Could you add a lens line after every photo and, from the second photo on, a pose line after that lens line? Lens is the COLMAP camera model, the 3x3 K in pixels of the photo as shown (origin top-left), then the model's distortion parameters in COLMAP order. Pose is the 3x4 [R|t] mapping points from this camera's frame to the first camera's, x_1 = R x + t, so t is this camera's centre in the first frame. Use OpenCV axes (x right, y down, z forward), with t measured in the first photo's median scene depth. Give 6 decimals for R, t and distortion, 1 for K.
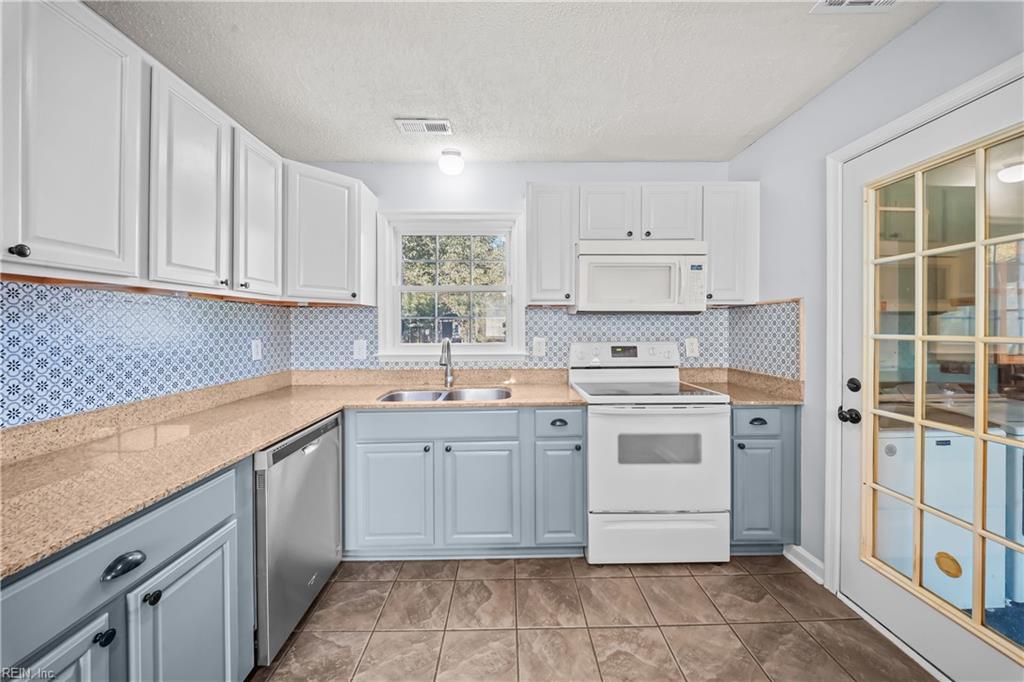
lens RADIAL K [[369.2, 0, 505.8], [0, 369.2, 327.2], [0, 0, 1]] dist [-0.000195, -0.001698]
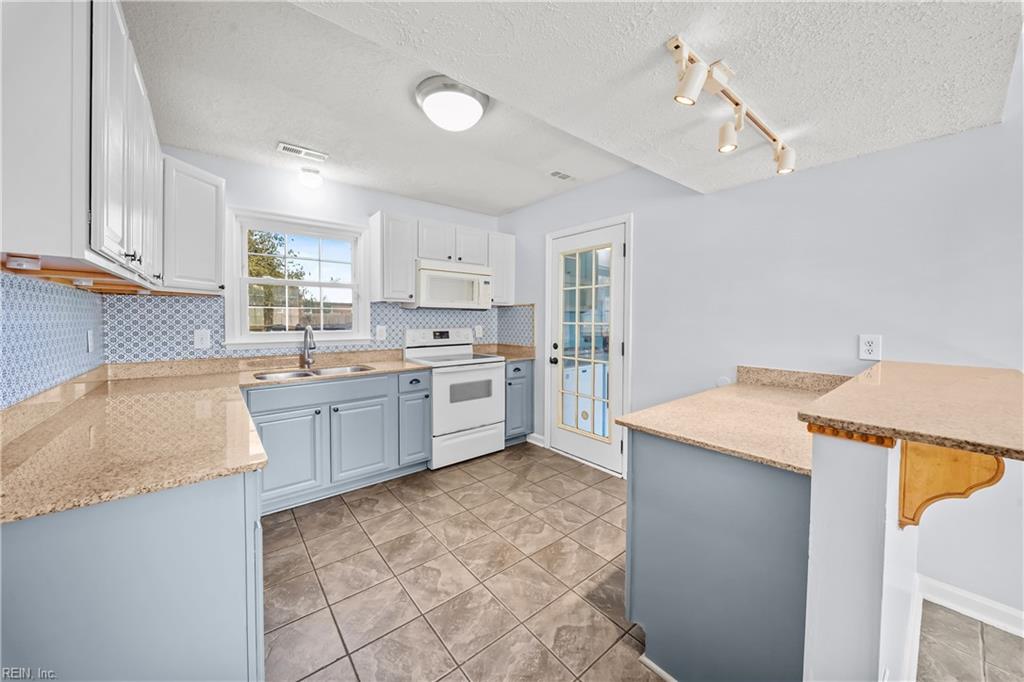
lens RADIAL K [[369.2, 0, 517.1], [0, 369.2, 323.6], [0, 0, 1]] dist [-0.000195, -0.001698]
pose [[0.774442, -0.003075, 0.632637, -0.478881], [-0.004021, 0.999944, 0.009783, 0.006831], [-0.632632, -0.010120, 0.774387, -0.423110]]
